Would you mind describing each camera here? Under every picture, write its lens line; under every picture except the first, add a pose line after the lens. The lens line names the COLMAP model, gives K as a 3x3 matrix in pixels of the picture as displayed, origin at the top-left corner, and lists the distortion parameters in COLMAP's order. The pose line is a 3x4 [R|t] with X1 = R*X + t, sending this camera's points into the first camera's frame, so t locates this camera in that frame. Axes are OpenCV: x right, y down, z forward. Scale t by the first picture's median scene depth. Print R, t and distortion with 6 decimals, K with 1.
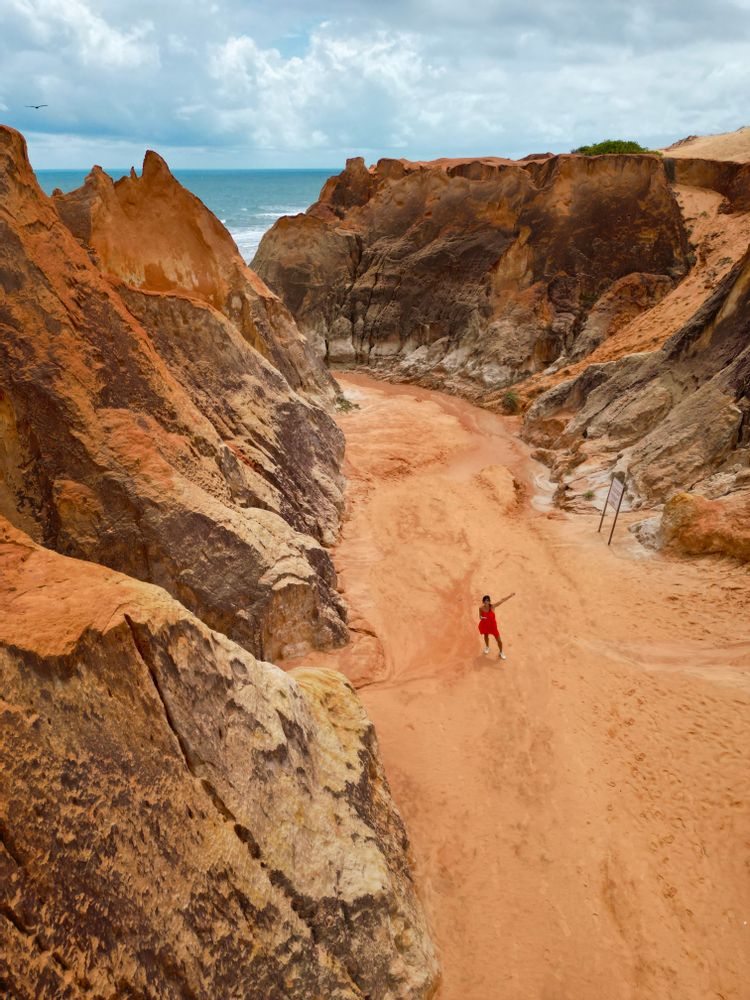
lens RADIAL K [[714.0, 0, 375.0], [0, 714.0, 500.0], [0, 0, 1]] dist [0.063818, -0.059971]
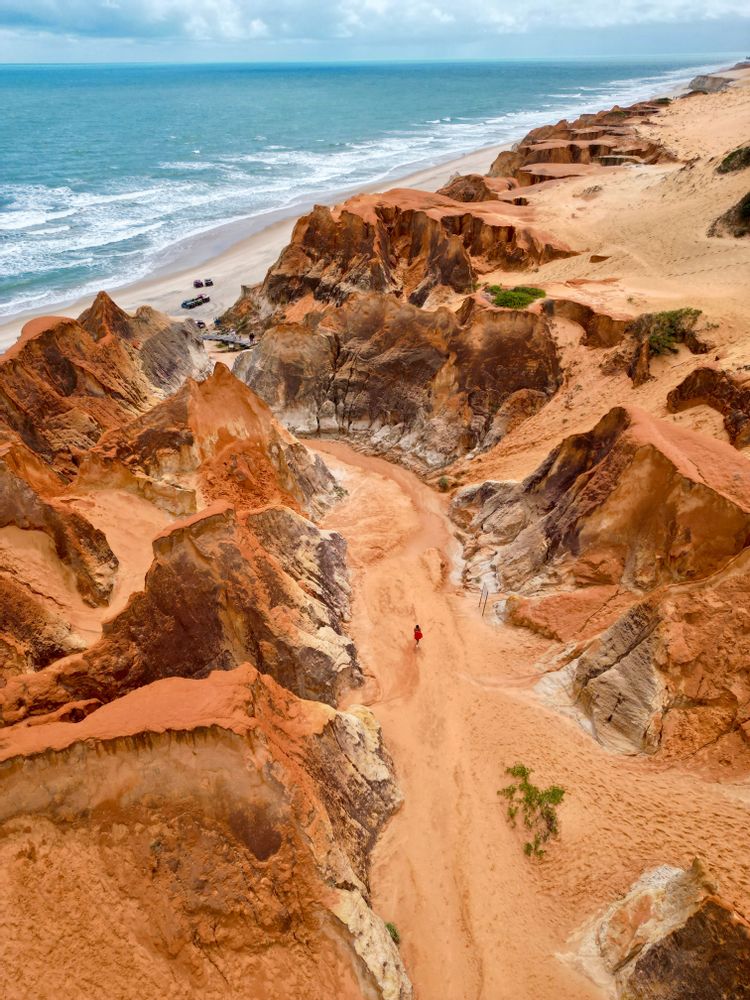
lens RADIAL K [[714.0, 0, 375.0], [0, 714.0, 500.0], [0, 0, 1]] dist [0.063818, -0.059971]
pose [[0.998018, -0.034916, 0.052362, -0.041980], [0.028668, 0.992875, 0.115662, -0.271804], [-0.056027, -0.113932, 0.991907, -0.520342]]
